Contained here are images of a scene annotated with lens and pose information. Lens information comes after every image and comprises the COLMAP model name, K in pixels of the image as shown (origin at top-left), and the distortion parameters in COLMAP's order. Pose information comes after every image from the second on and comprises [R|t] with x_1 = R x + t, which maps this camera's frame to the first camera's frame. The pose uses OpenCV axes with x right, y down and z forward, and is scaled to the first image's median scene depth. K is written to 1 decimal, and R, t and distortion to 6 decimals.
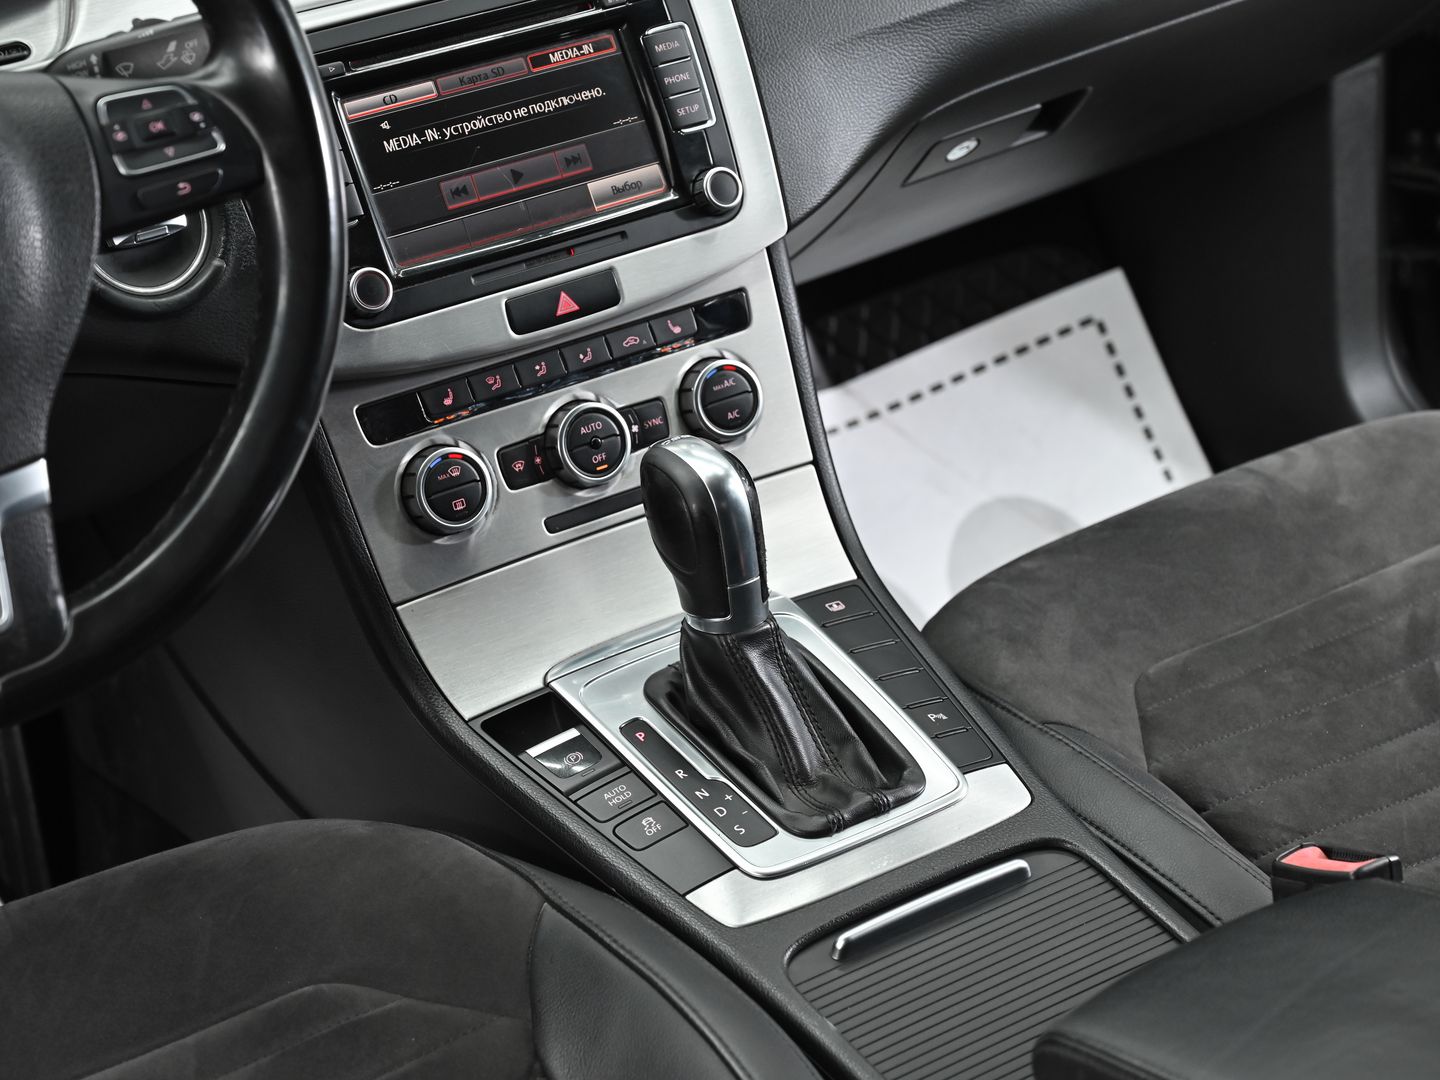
lens RADIAL K [[3148.9, 0, 720.0], [0, 3148.9, 540.0], [0, 0, 1]] dist [0.001908, 0.481830]
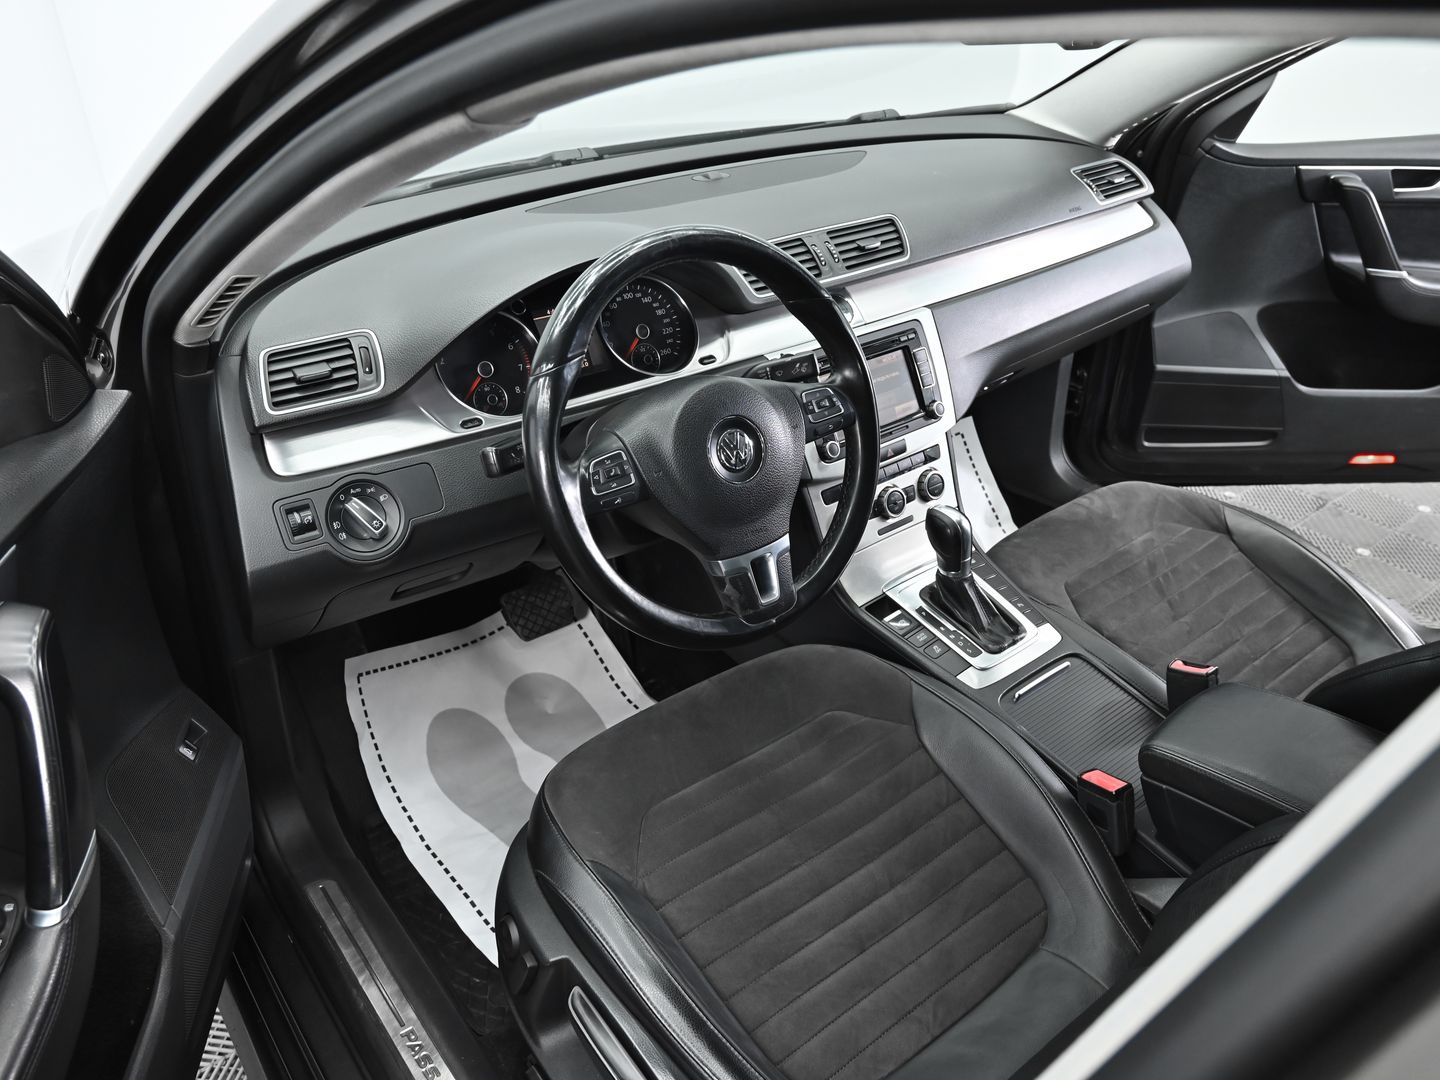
lens RADIAL K [[1019.8, 0, 720.0], [0, 1019.8, 540.0], [0, 0, 1]] dist [0.000256, -0.000116]
pose [[0.996795, 0.012244, 0.079055, -0.269896], [-0.018763, 0.996435, 0.082248, -0.070805], [-0.077766, -0.083468, 0.993471, 0.129947]]
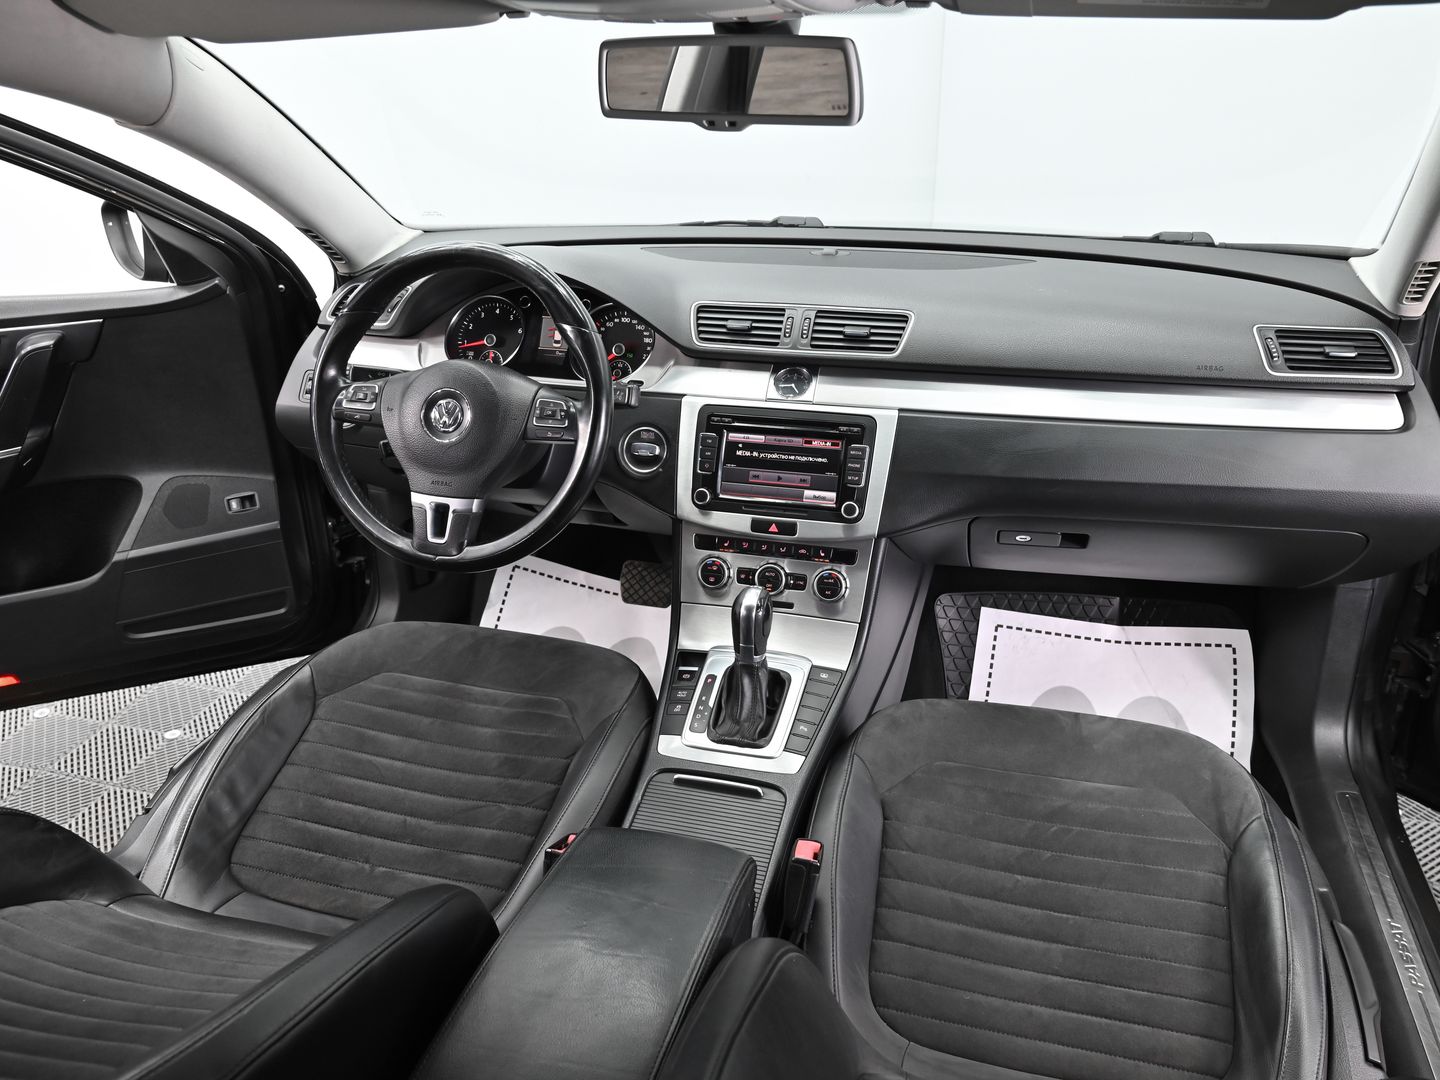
lens RADIAL K [[1066.9, 0, 720.0], [0, 1066.9, 540.0], [0, 0, 1]] dist [0.001280, -0.000668]
pose [[0.667357, 0.367853, -0.647548, 0.531092], [-0.360938, 0.920313, 0.150824, -0.191641], [0.651428, 0.133071, 0.746949, 0.289166]]
